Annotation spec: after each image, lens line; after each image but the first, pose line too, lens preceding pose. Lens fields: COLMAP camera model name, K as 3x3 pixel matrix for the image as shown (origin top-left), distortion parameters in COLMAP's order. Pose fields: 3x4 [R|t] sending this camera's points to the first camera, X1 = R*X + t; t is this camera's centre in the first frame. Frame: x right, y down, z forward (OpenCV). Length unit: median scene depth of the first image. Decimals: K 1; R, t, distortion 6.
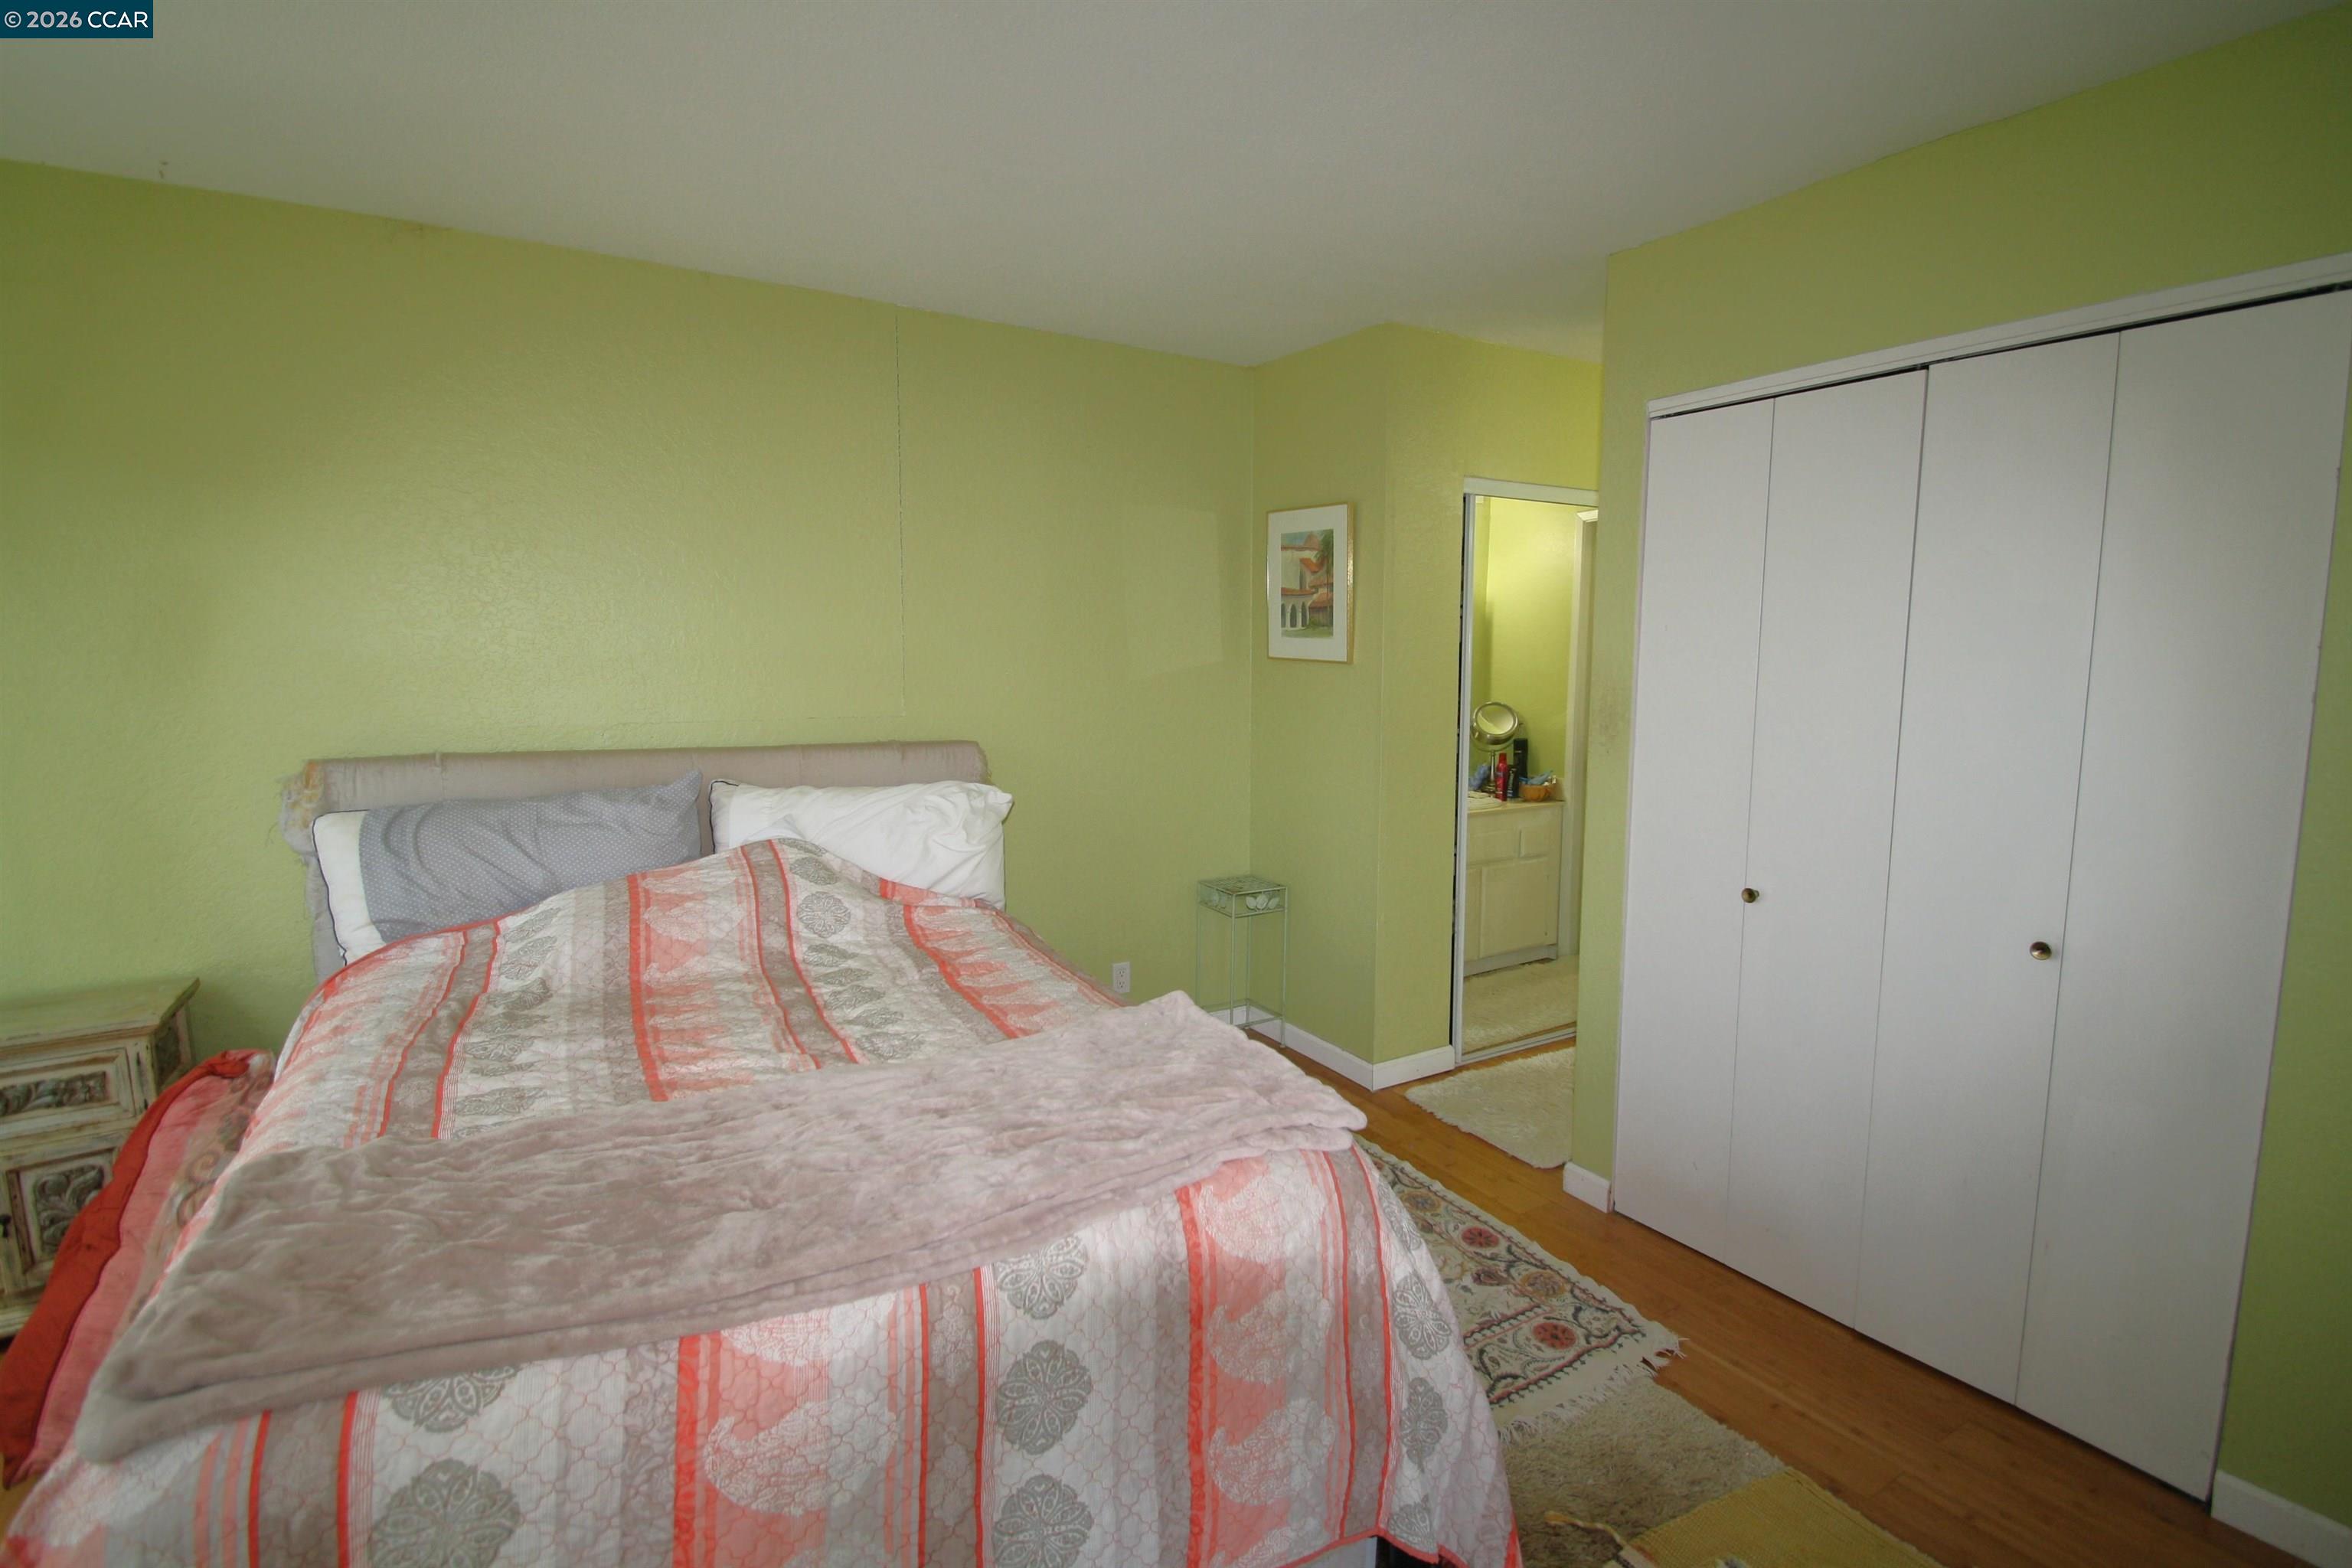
lens RADIAL K [[1101.6, 0, 1166.7], [0, 1101.6, 779.3], [0, 0, 1]] dist [-0.007425, -0.008938]
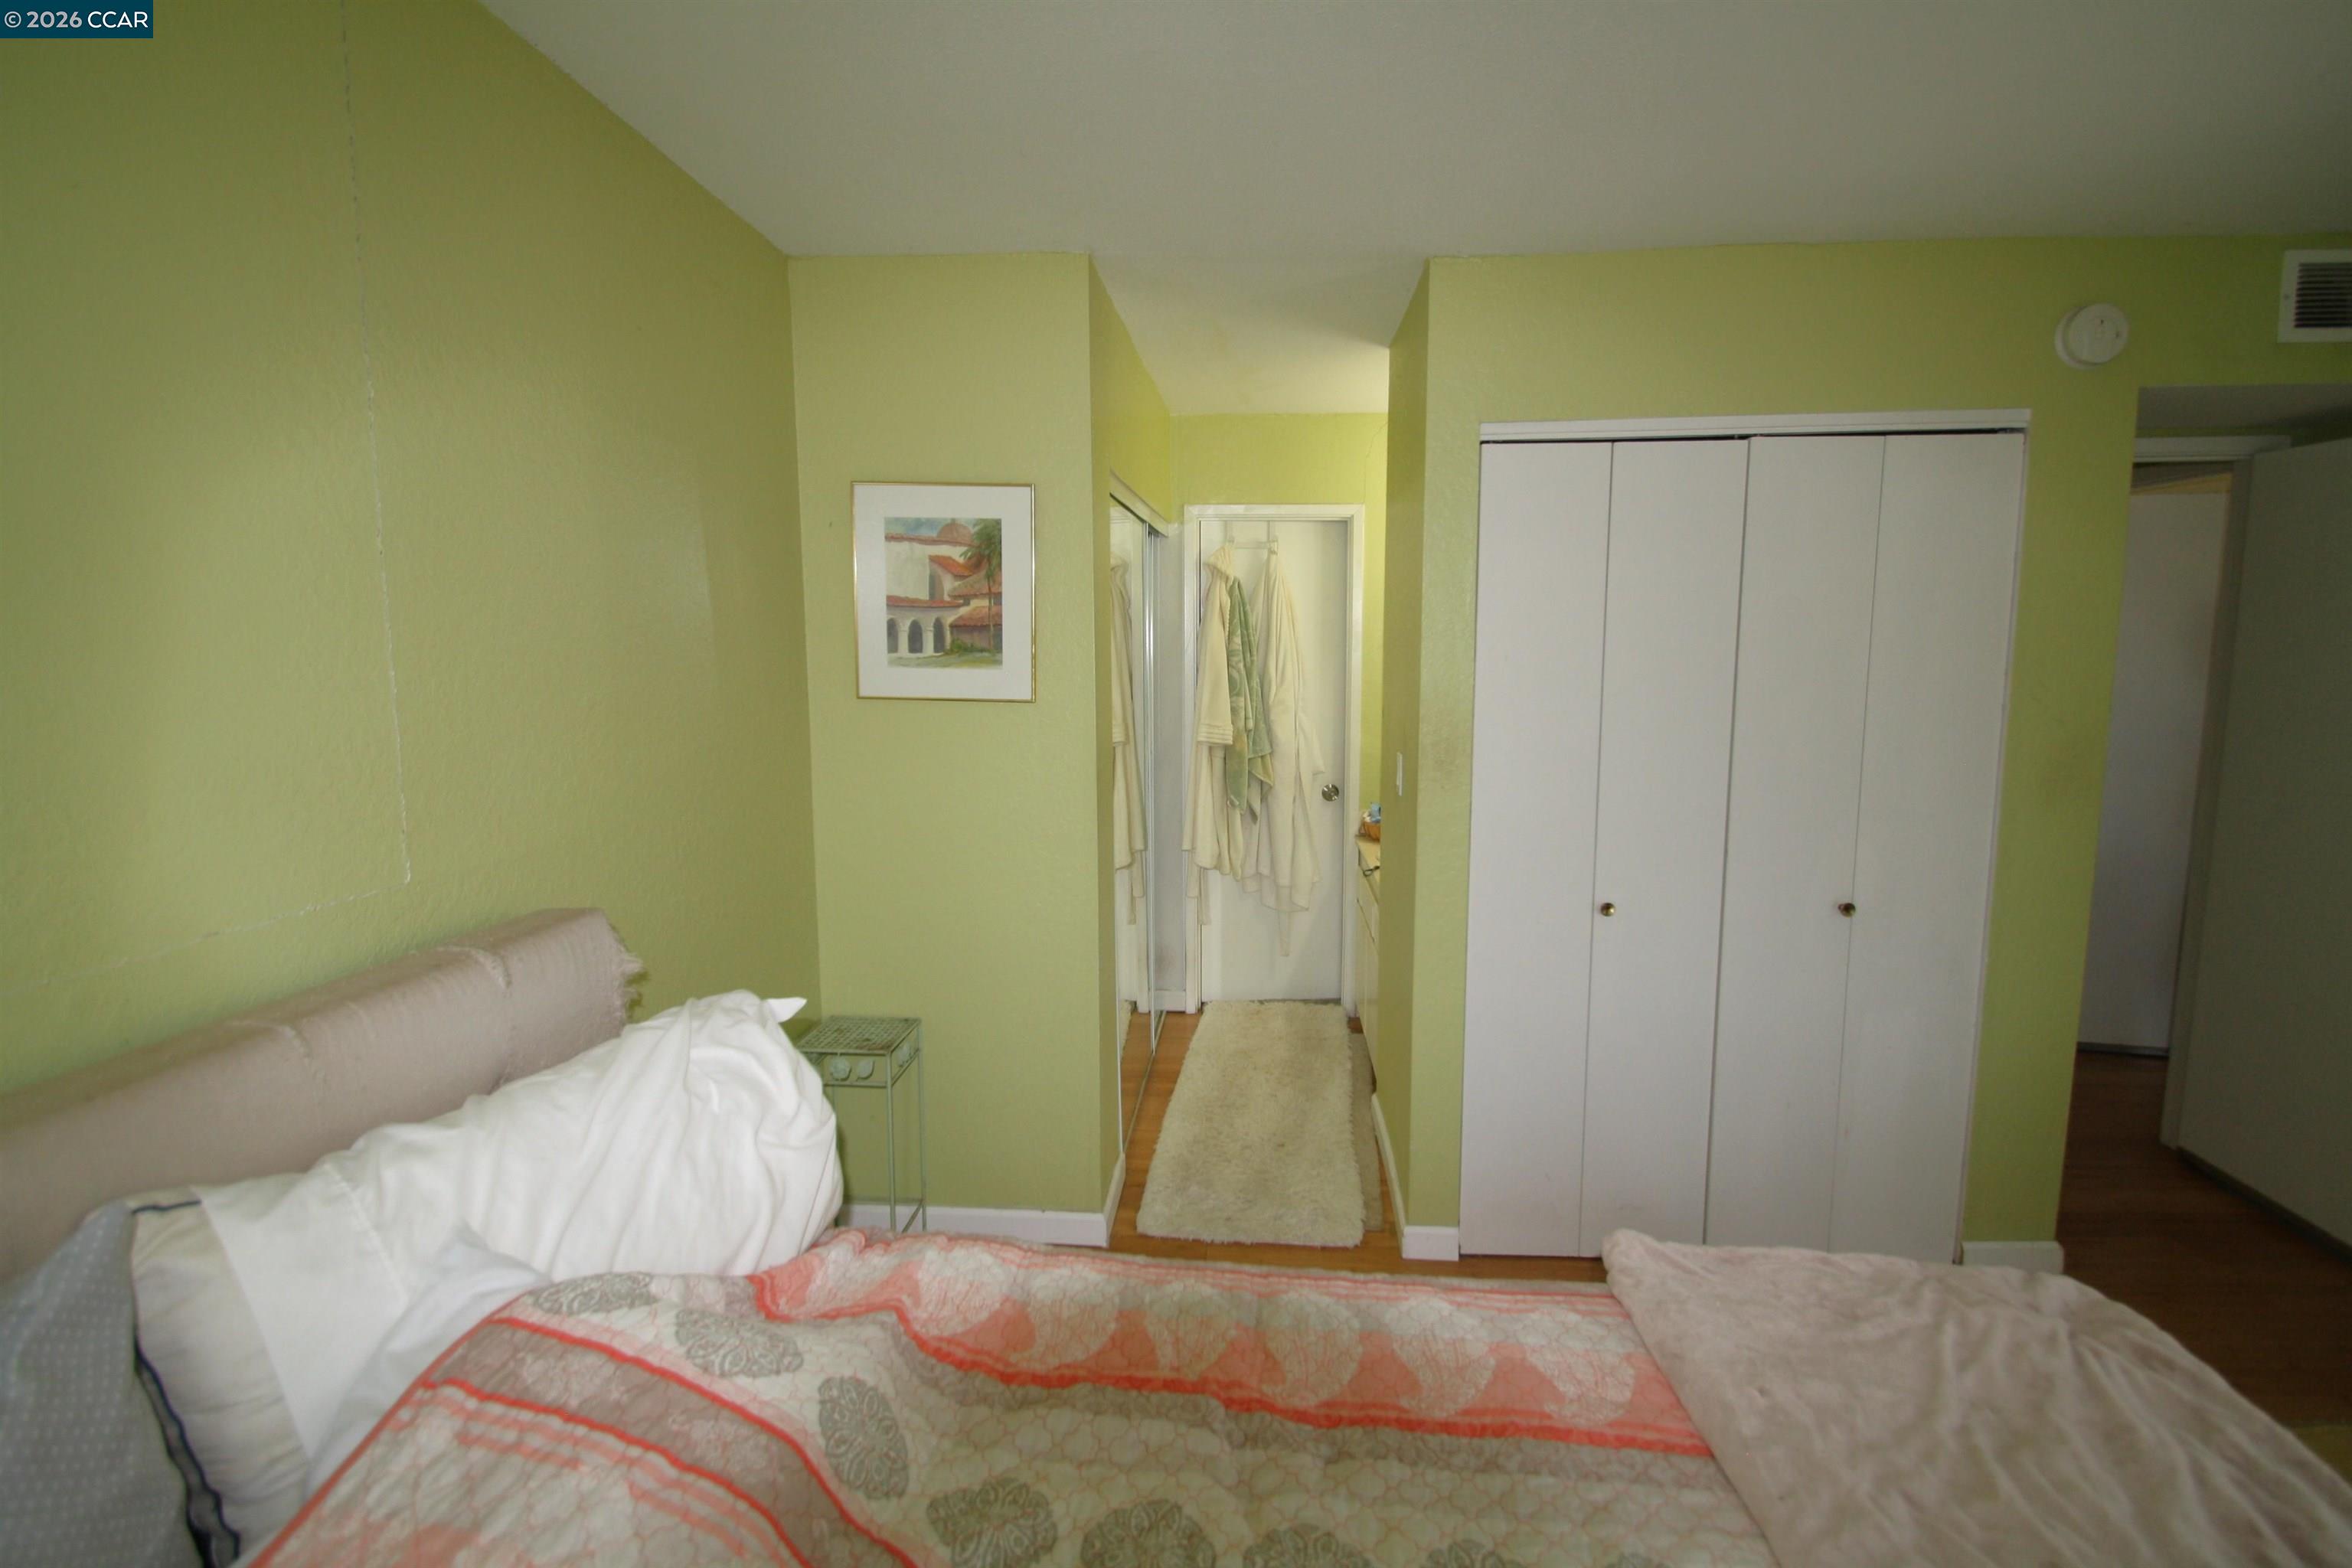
lens RADIAL K [[1101.6, 0, 1174.8], [0, 1101.6, 777.8], [0, 0, 1]] dist [-0.007425, -0.008938]
pose [[0.572711, -0.100778, 0.813539, -0.383722], [0.106416, 0.993157, 0.048114, -0.079066], [-0.812821, 0.059019, 0.579516, 0.487650]]
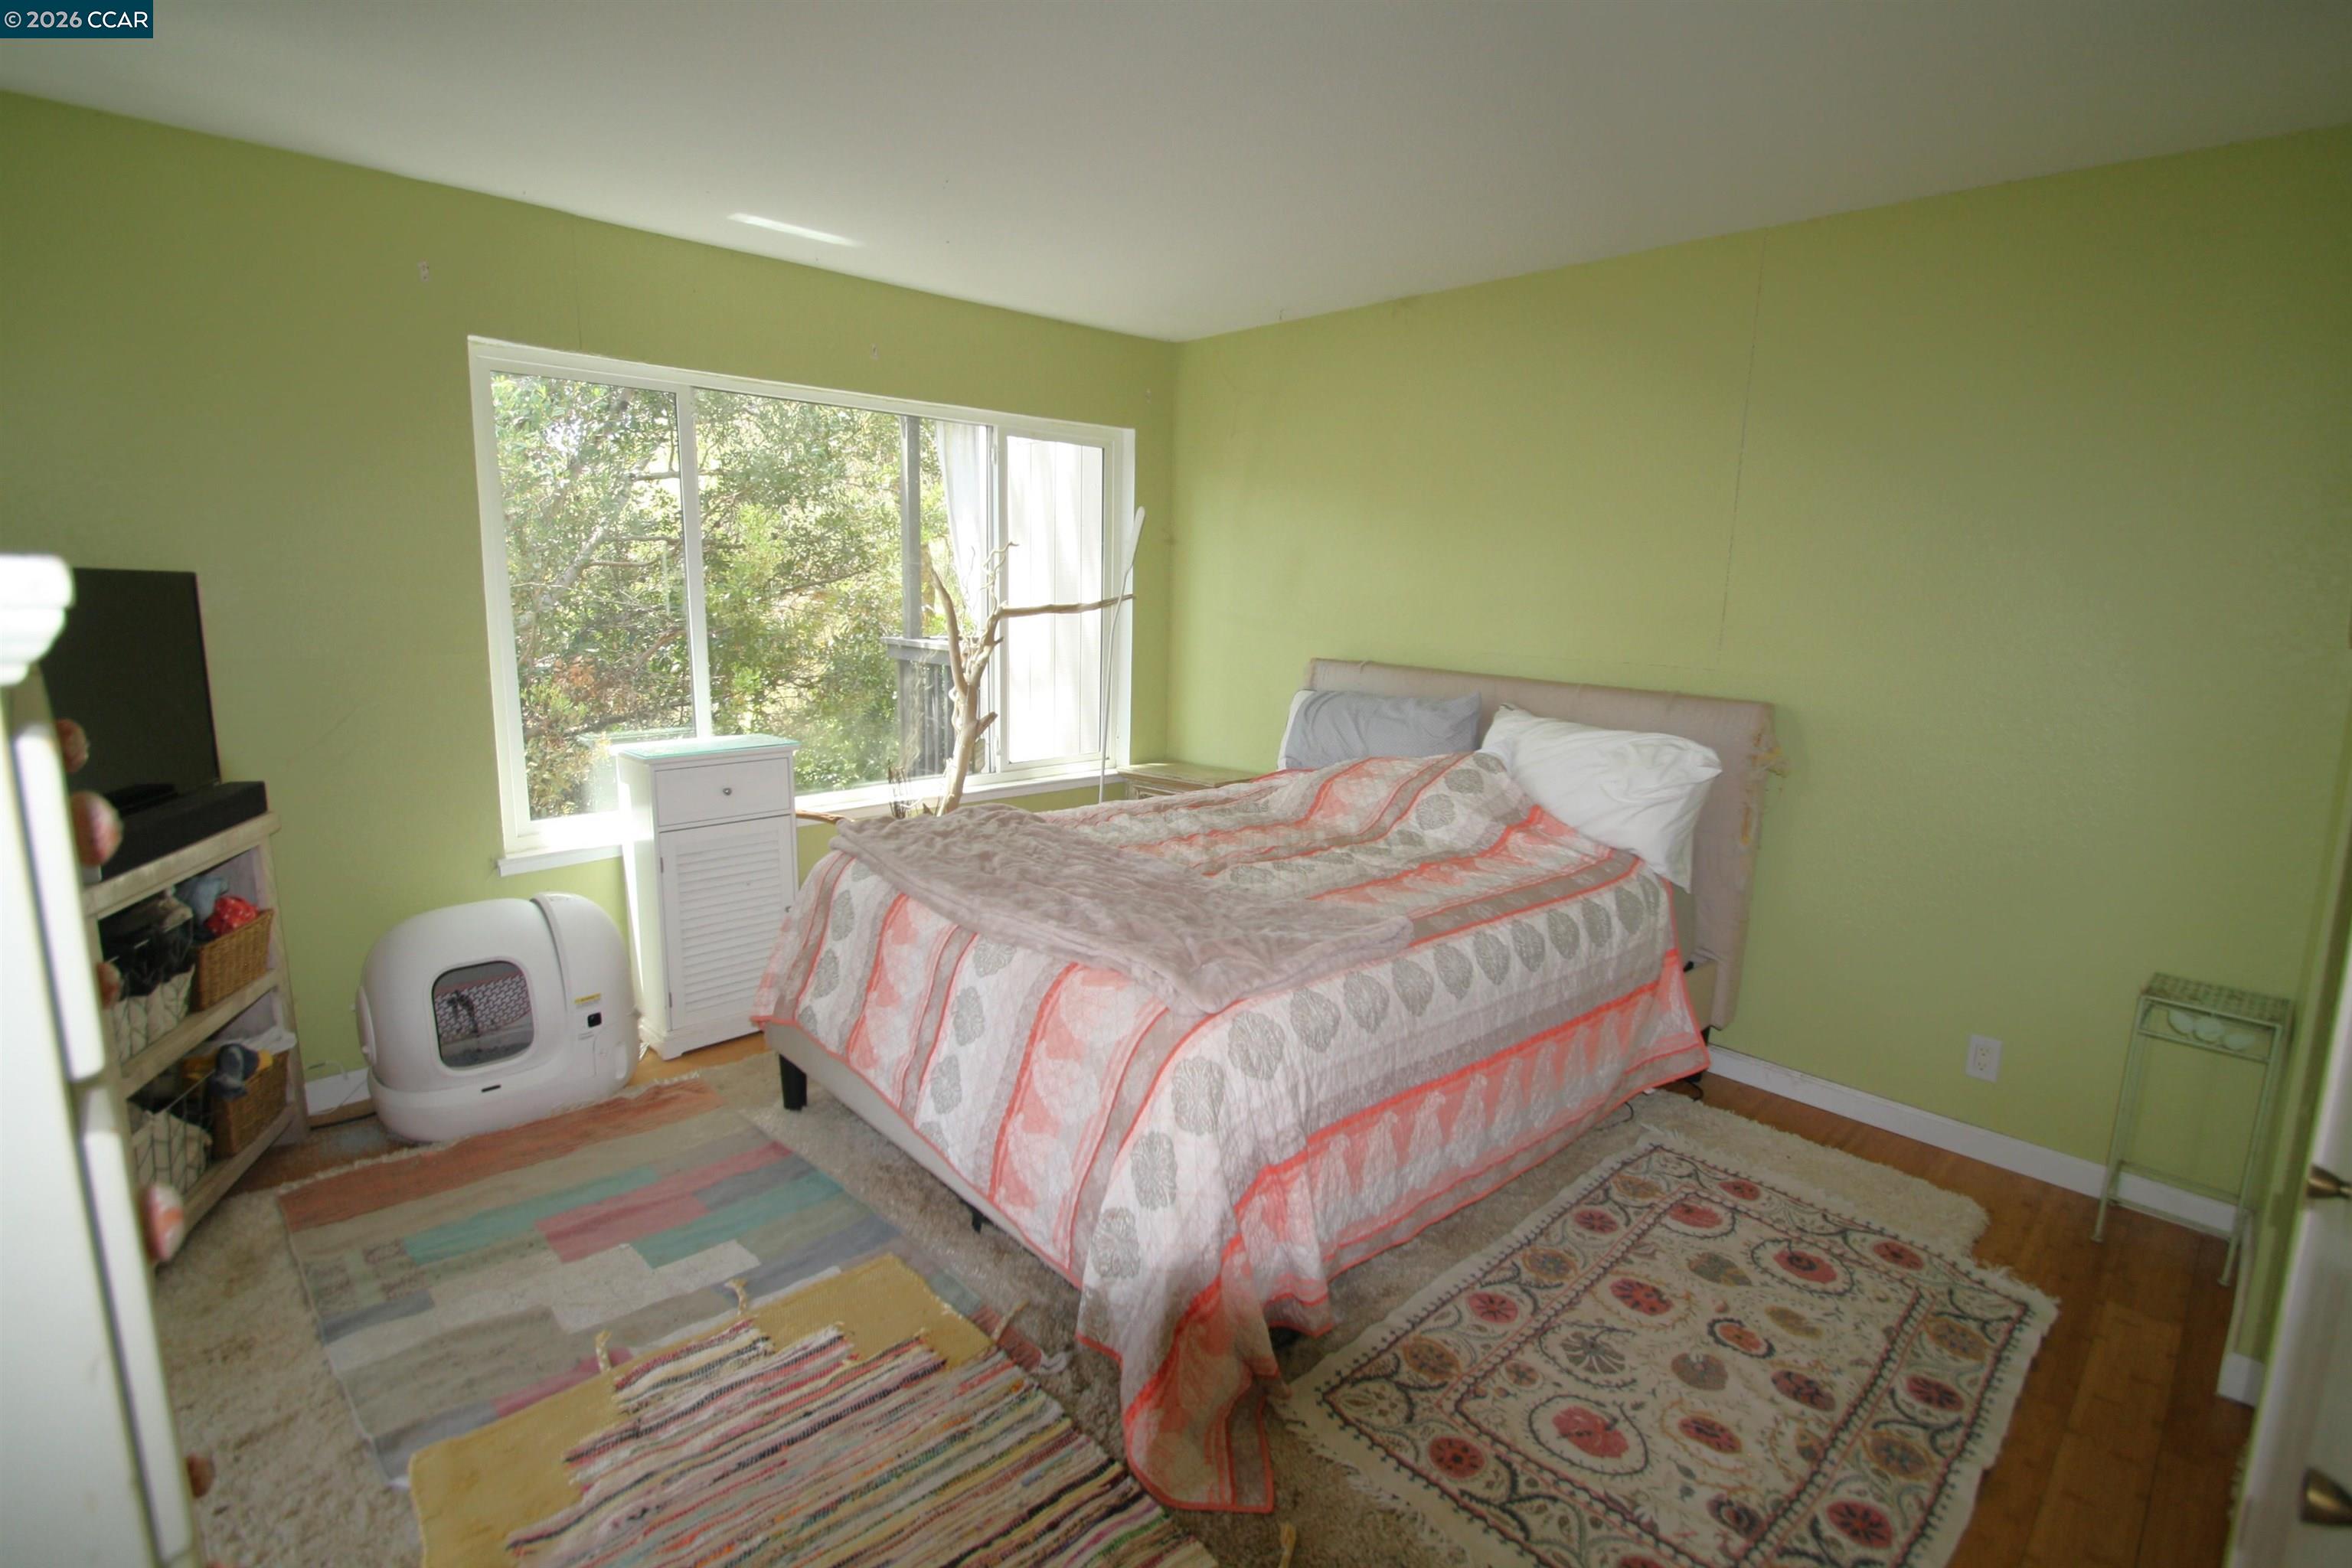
lens RADIAL K [[1101.6, 0, 1177.9], [0, 1101.6, 782.6], [0, 0, 1]] dist [-0.007425, -0.008938]
pose [[0.197115, 0.159070, -0.967389, 0.568361], [-0.132287, 0.982040, 0.134524, -0.023939], [0.971414, 0.101456, 0.214618, 0.339010]]
